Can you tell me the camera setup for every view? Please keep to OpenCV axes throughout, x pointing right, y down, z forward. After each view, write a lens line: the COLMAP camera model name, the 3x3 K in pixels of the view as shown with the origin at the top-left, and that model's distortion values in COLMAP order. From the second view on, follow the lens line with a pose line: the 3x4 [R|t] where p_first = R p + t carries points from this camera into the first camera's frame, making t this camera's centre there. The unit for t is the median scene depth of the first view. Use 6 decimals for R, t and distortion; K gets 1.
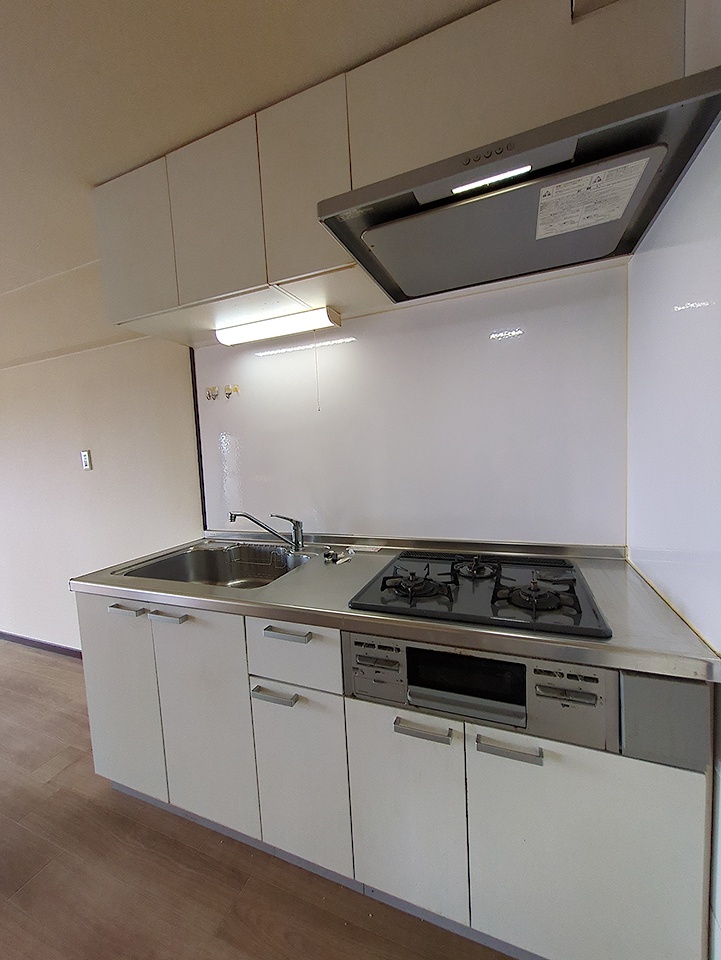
lens RADIAL K [[377.0, 0, 361.6], [0, 377.0, 479.0], [0, 0, 1]] dist [0.004531, 0.000437]
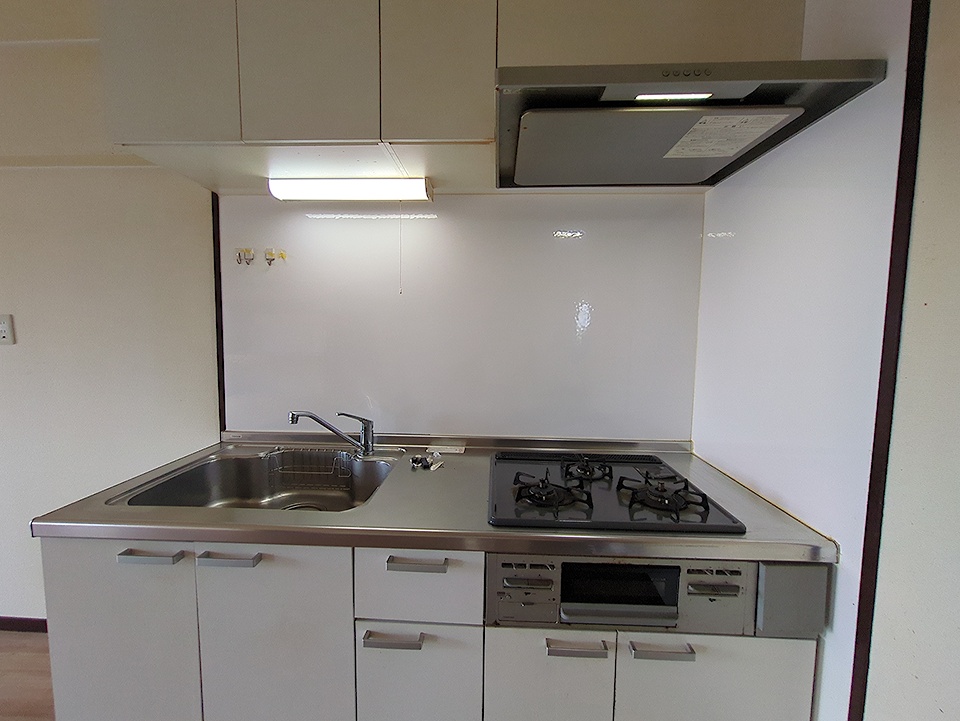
lens RADIAL K [[391.6, 0, 477.2], [0, 391.6, 360.4], [0, 0, 1]] dist [0.003212, -0.000382]
pose [[0.941713, 0.034126, 0.334682, -0.336834], [-0.033725, 0.999407, -0.007011, -0.036032], [-0.334723, -0.004685, 0.942305, 0.119990]]
